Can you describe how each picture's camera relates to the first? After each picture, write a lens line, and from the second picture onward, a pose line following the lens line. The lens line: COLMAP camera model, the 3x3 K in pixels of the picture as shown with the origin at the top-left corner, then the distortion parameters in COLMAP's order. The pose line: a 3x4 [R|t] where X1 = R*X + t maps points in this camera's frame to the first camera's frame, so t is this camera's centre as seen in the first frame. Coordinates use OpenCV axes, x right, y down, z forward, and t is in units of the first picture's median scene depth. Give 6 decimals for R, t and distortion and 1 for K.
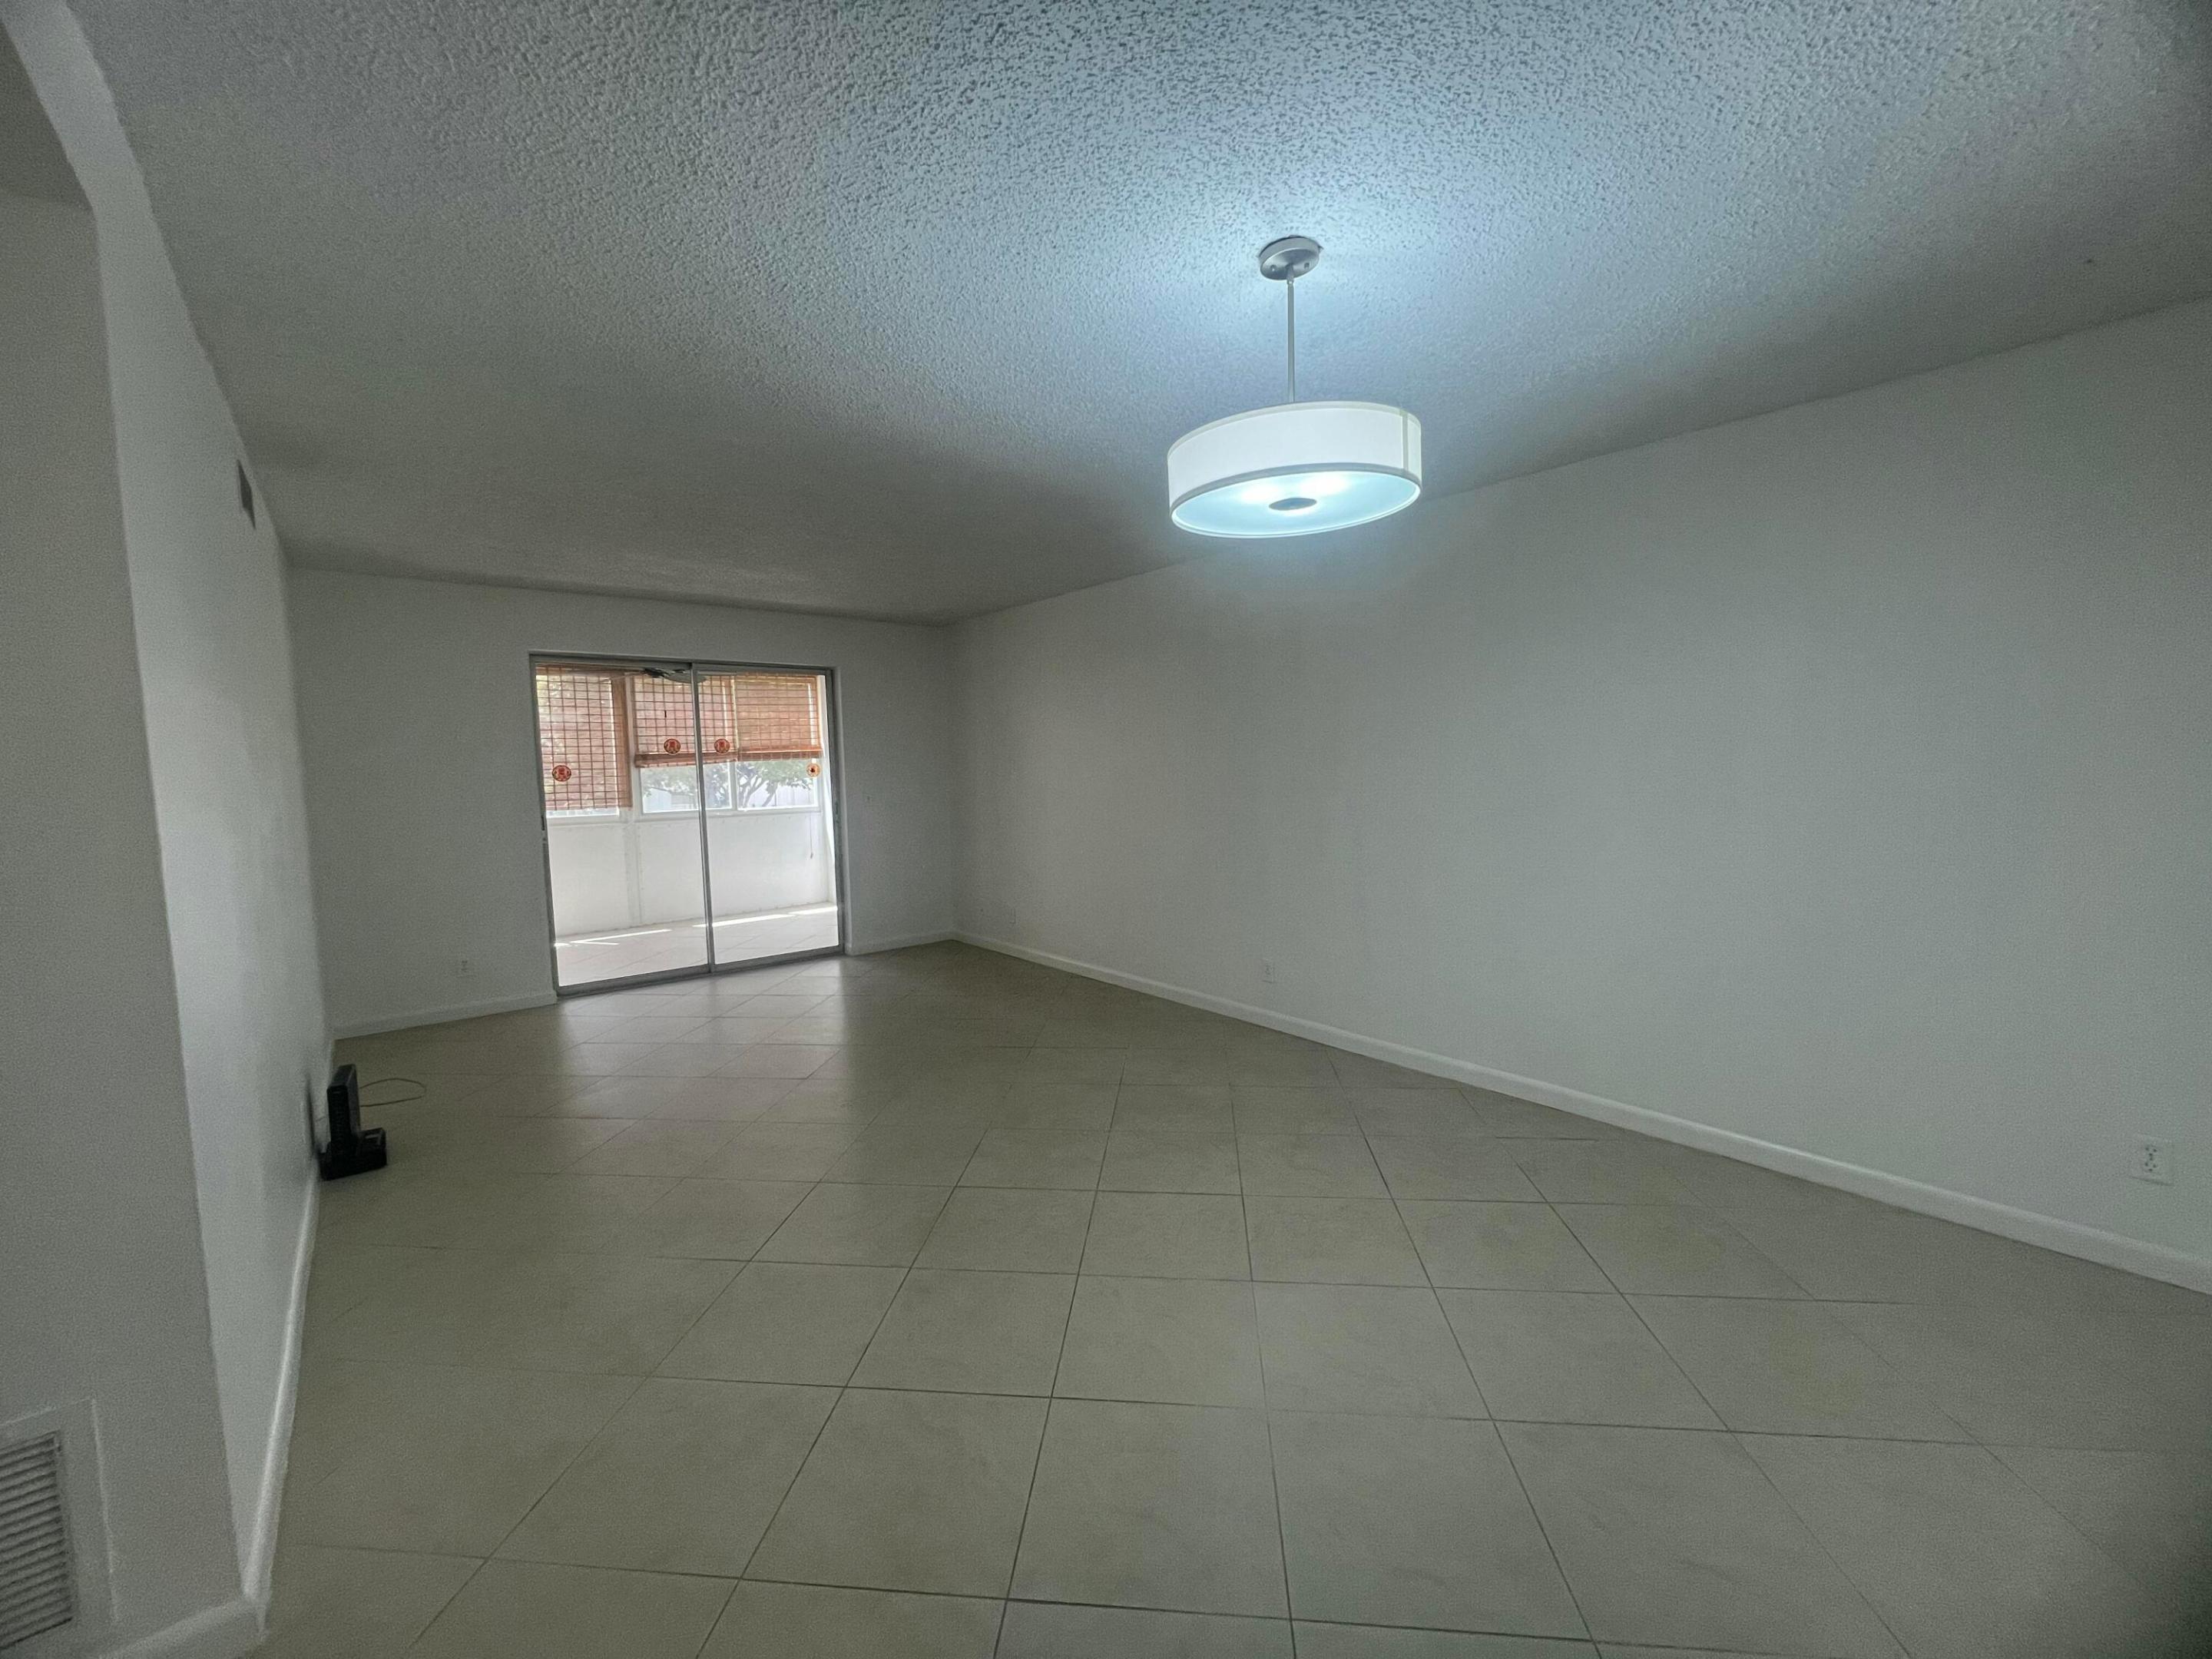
lens RADIAL K [[889.4, 0, 1106.0], [0, 889.4, 829.5], [0, 0, 1]] dist [0.000133, 0.000080]
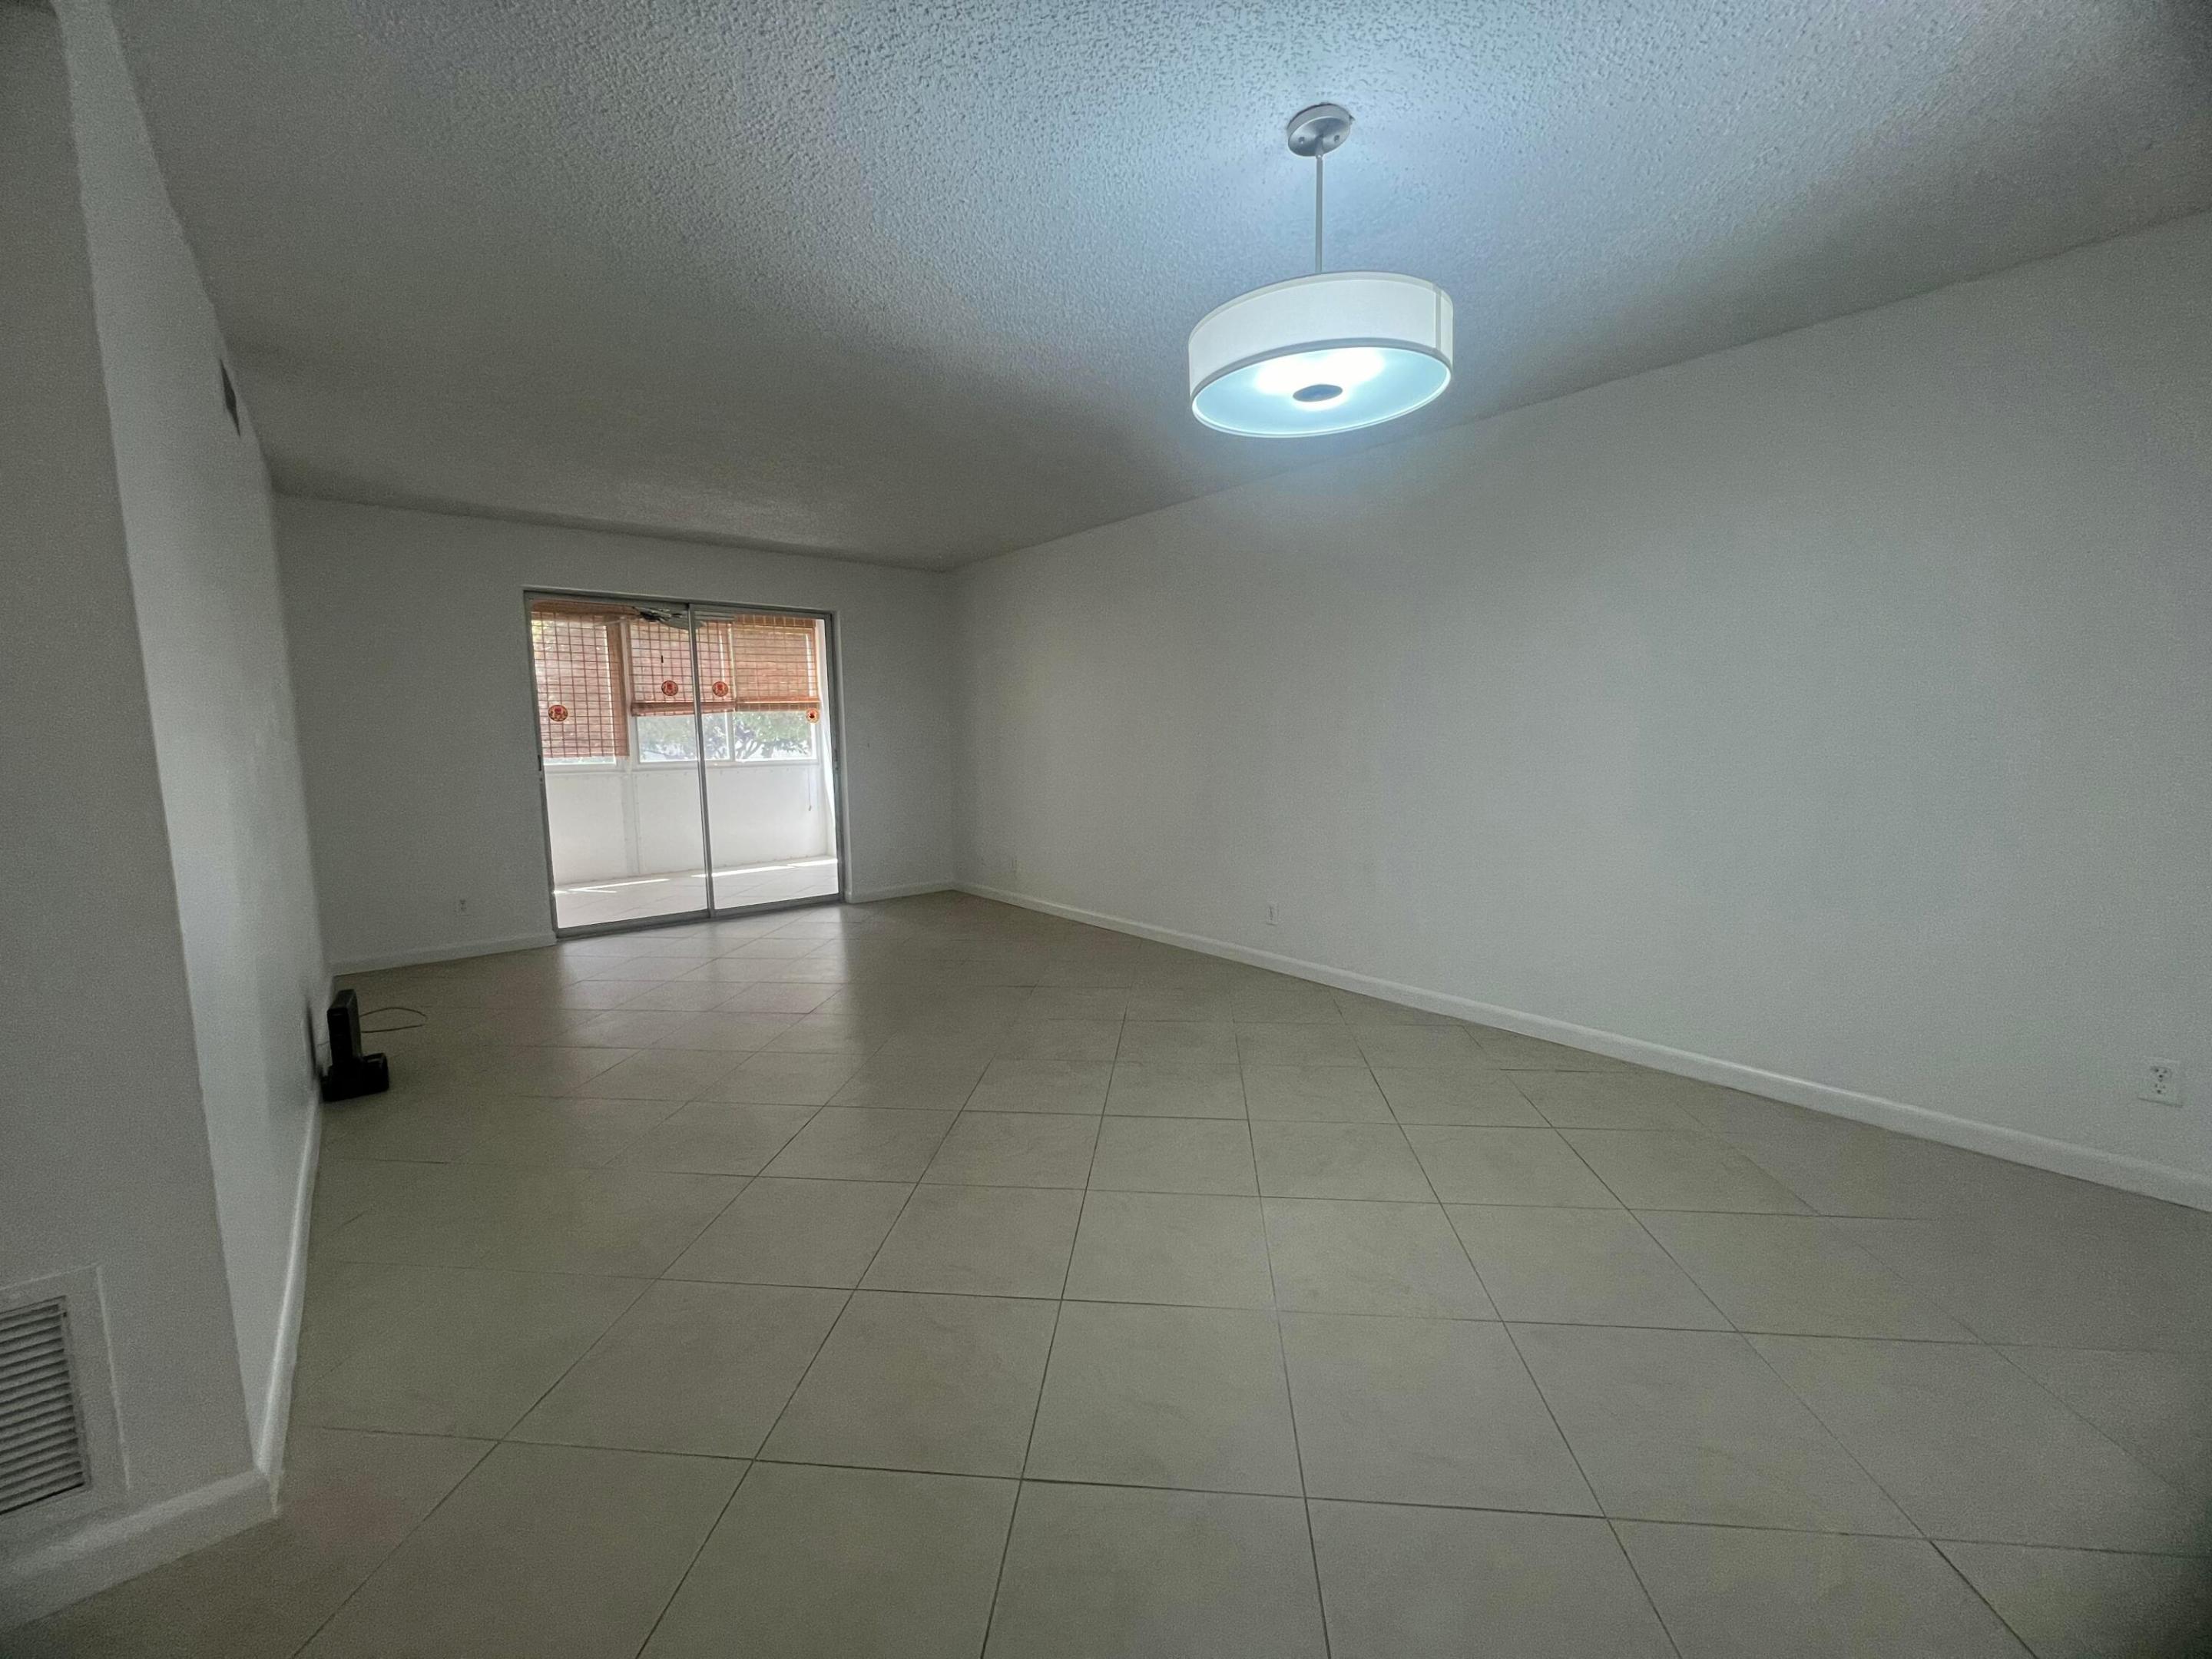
lens RADIAL K [[889.4, 0, 1106.0], [0, 889.4, 829.5], [0, 0, 1]] dist [0.000133, 0.000080]
pose [[0.999958, 0.008048, 0.004367, -0.013732], [-0.008194, 0.999377, 0.034338, 0.051346], [-0.004088, -0.034372, 0.999401, 0.012493]]
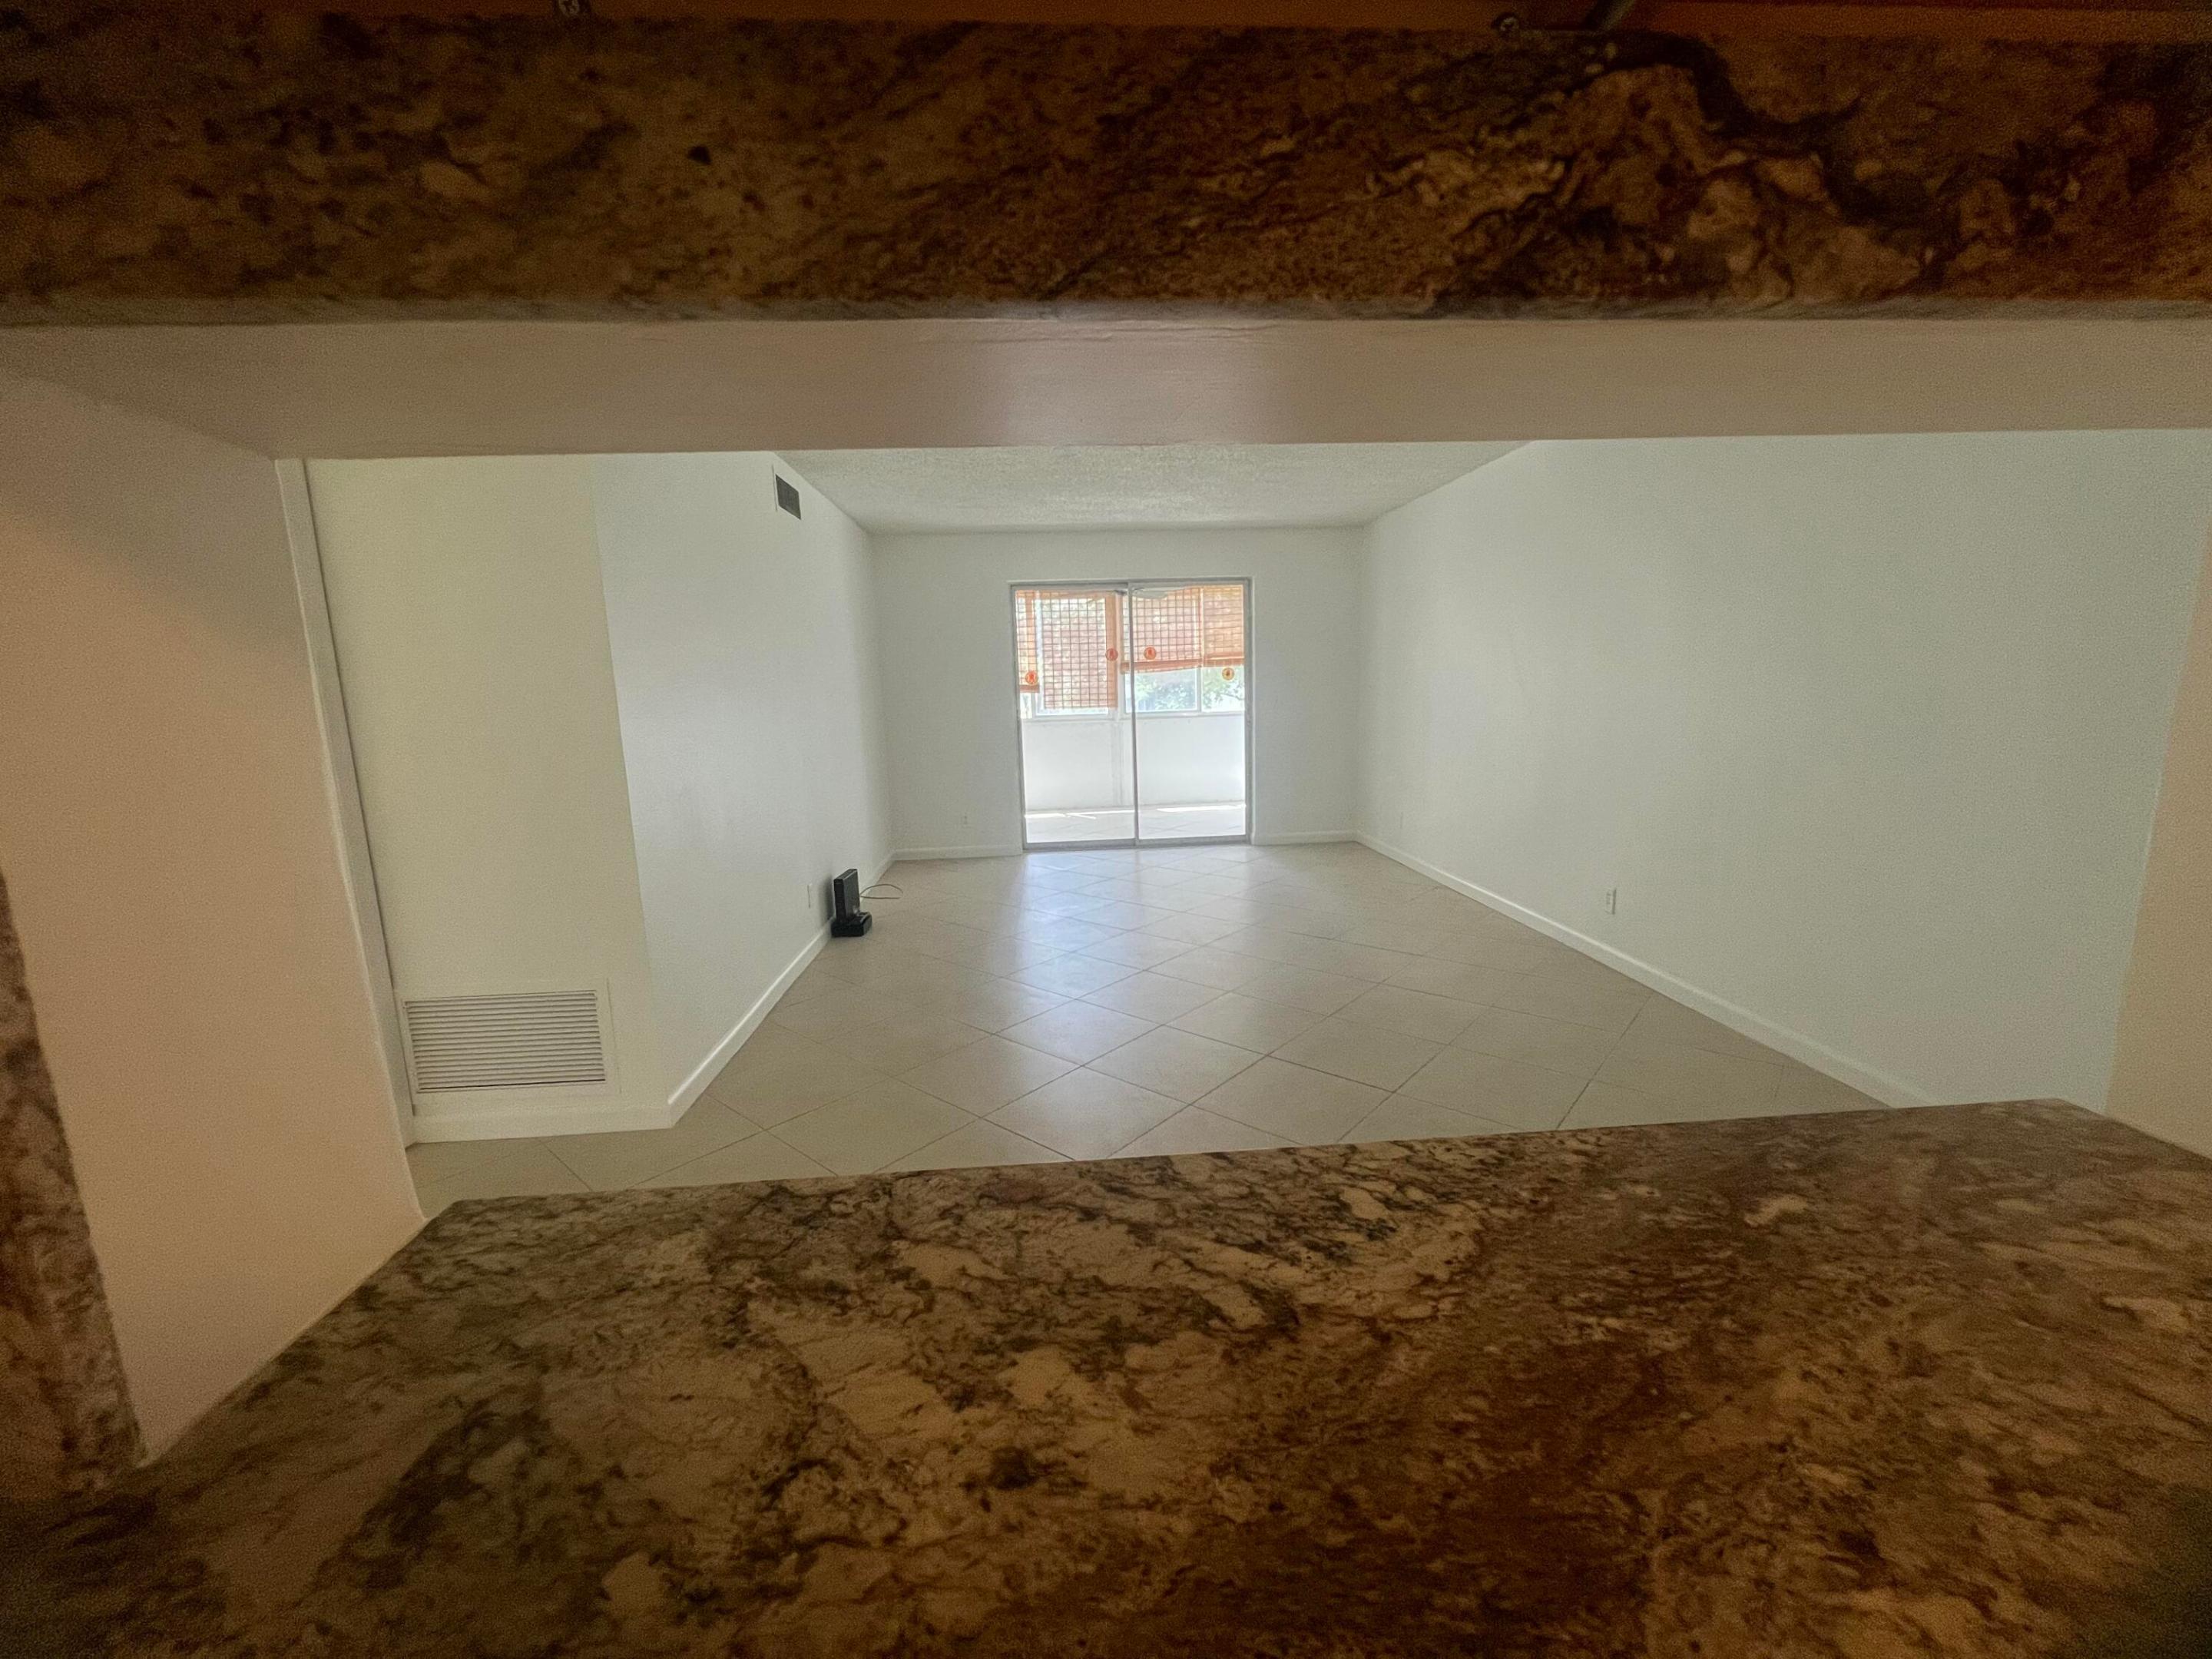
lens RADIAL K [[889.4, 0, 1106.0], [0, 889.4, 829.5], [0, 0, 1]] dist [0.000133, 0.000080]
pose [[0.817488, 0.092476, -0.568473, 0.423822], [-0.033643, 0.993007, 0.113157, 0.010865], [0.574962, -0.073379, 0.814883, 0.007408]]
